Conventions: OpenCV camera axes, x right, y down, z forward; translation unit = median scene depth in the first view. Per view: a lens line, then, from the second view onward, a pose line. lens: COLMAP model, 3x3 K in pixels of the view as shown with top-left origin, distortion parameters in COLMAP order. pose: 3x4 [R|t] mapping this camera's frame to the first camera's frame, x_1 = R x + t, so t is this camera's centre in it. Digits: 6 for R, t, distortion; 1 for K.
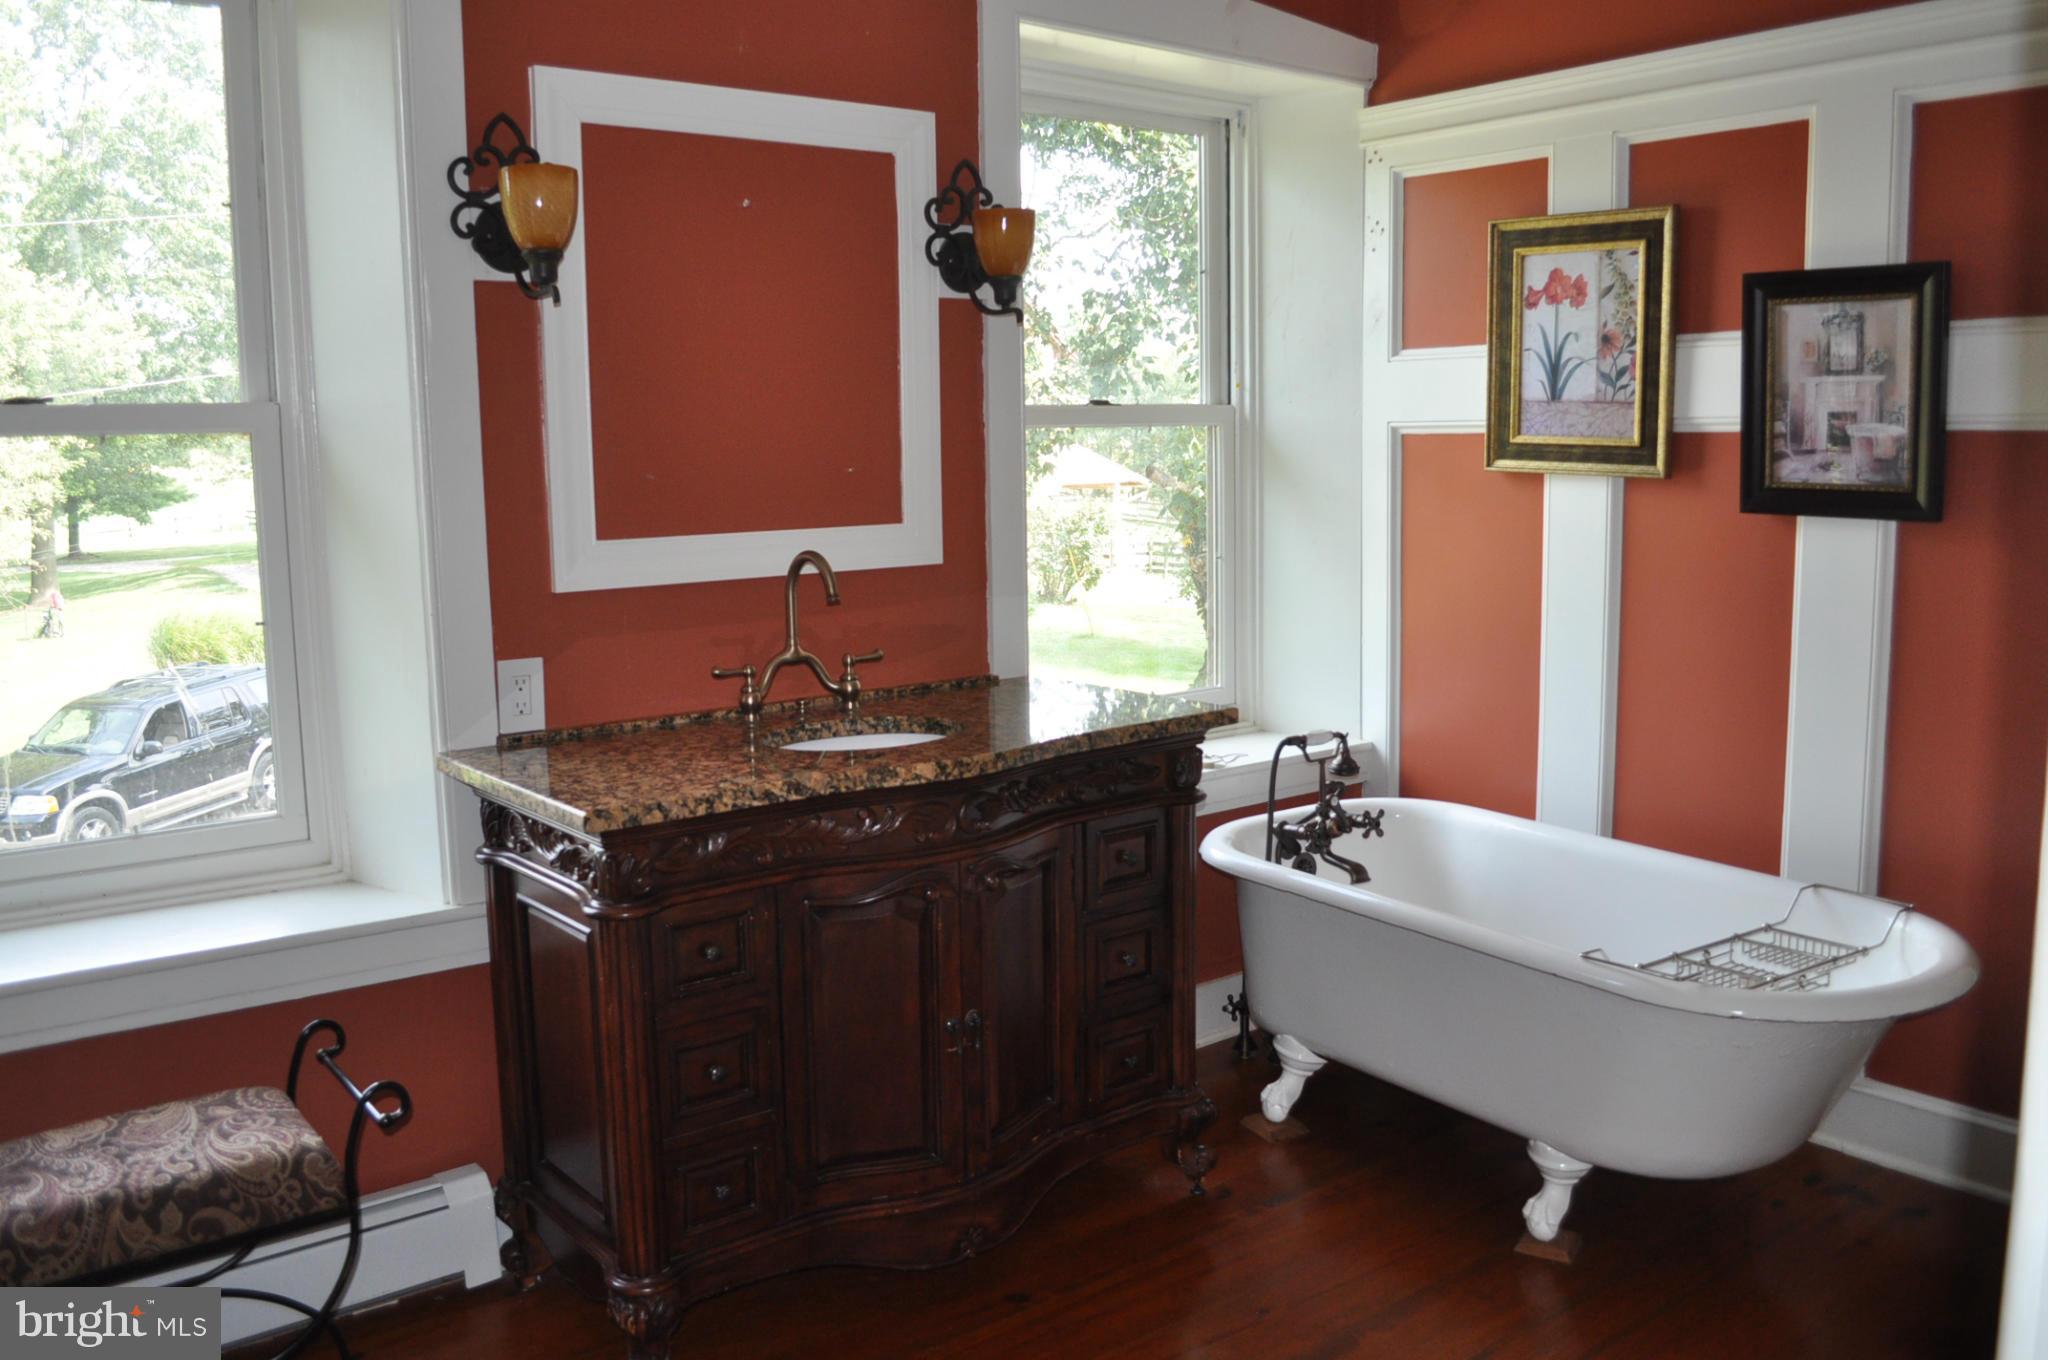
lens RADIAL K [[1630.2, 0, 1024.0], [0, 1630.2, 680.0], [0, 0, 1]] dist [-0.071298, 0.006514]
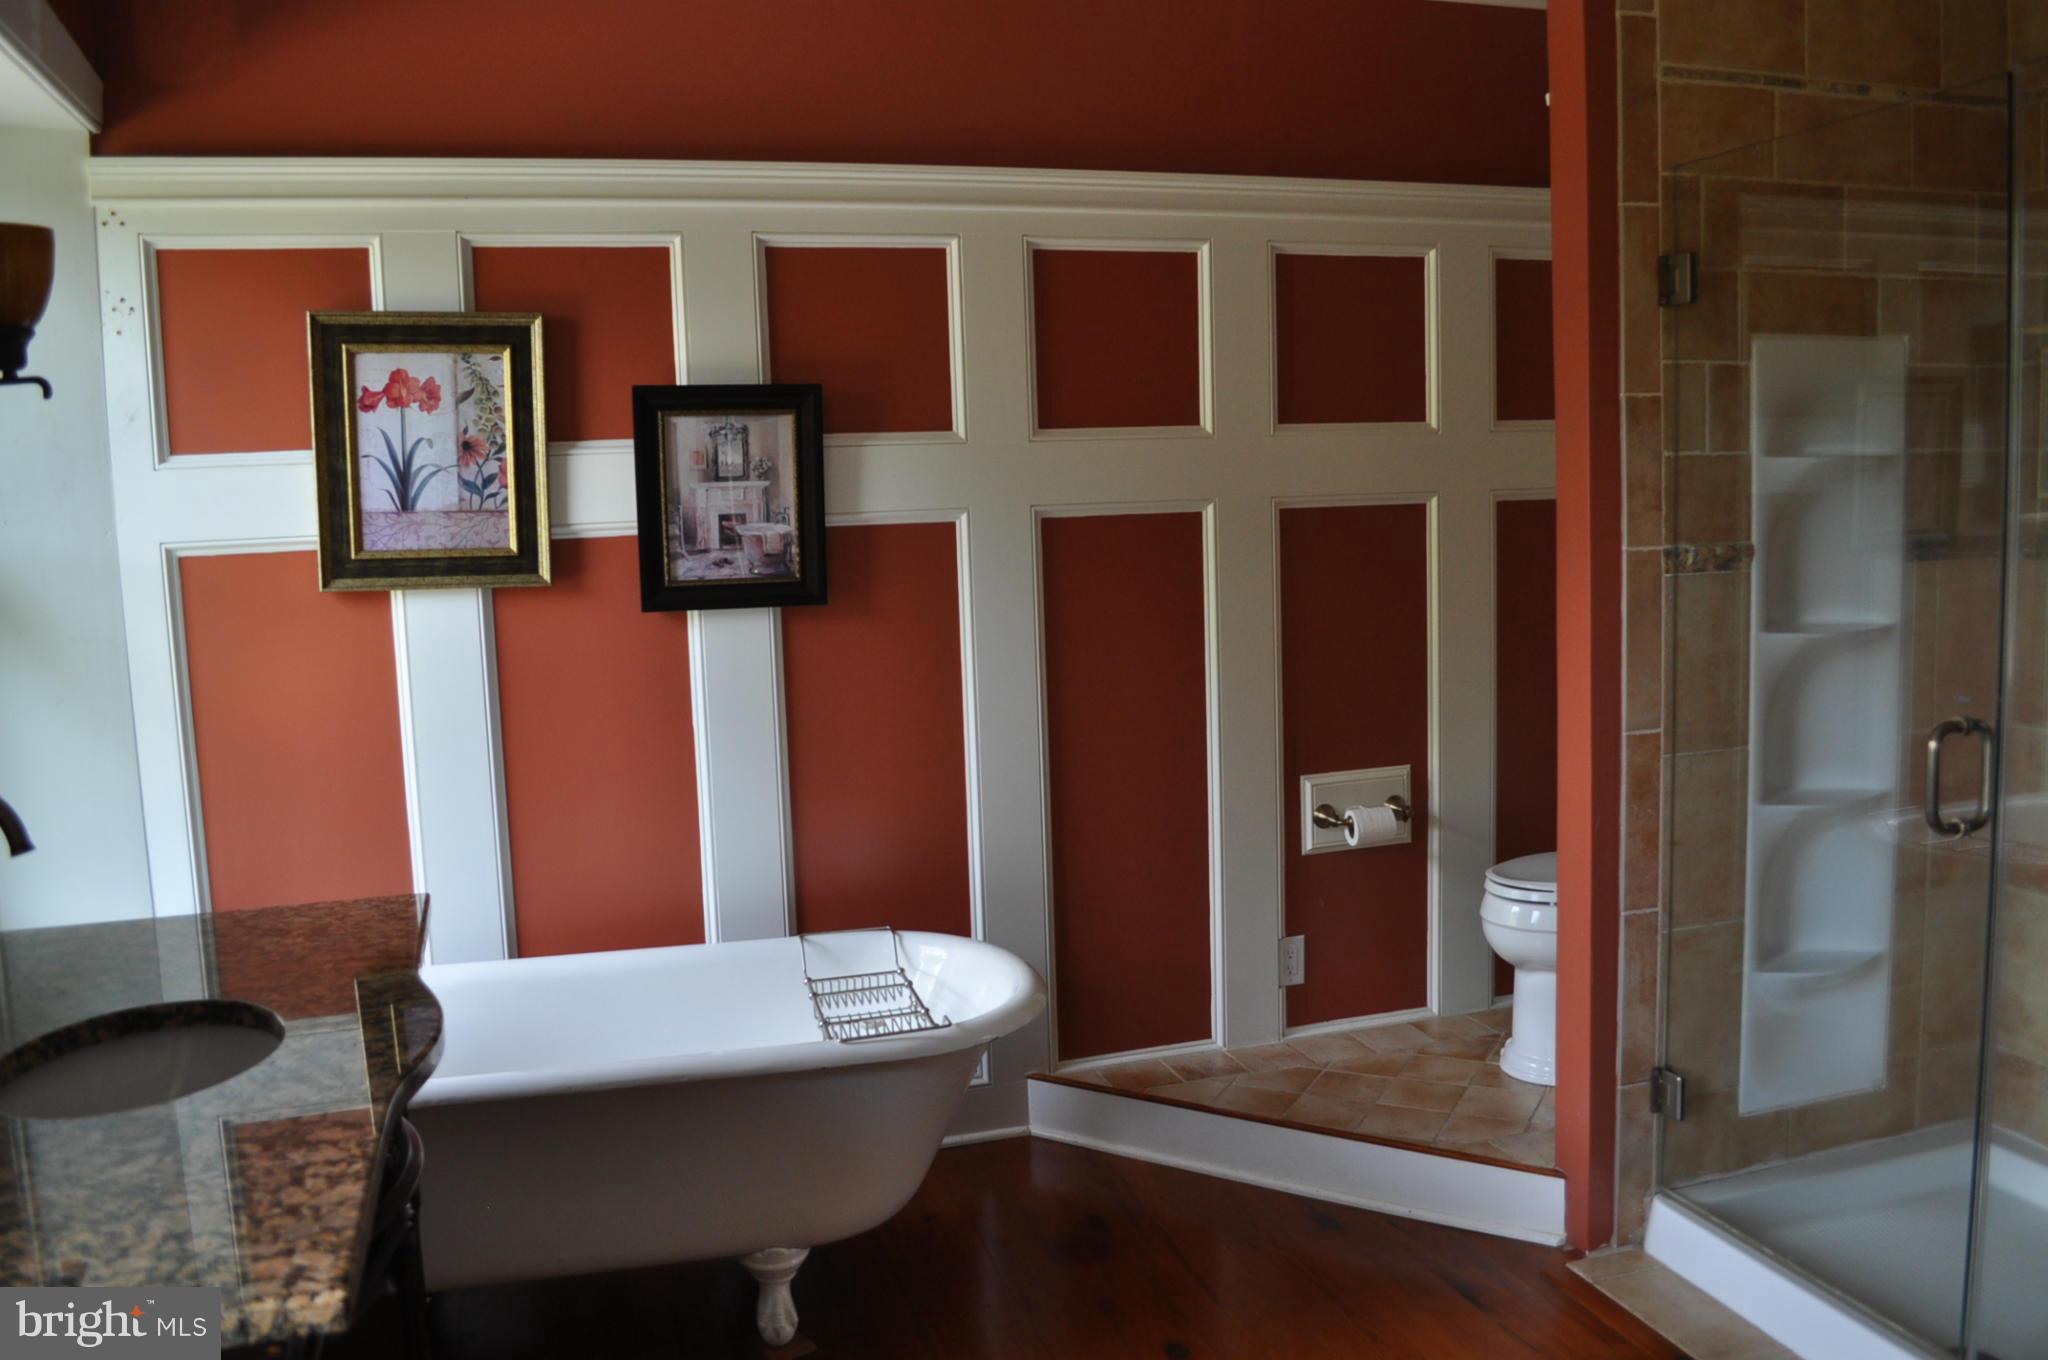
lens RADIAL K [[1630.2, 0, 1024.0], [0, 1630.2, 680.0], [0, 0, 1]] dist [-0.071298, 0.006514]
pose [[0.383269, -0.100031, 0.918204, -0.413749], [0.168770, 0.984966, 0.036857, -0.055412], [-0.908087, 0.140839, 0.394389, 0.348230]]
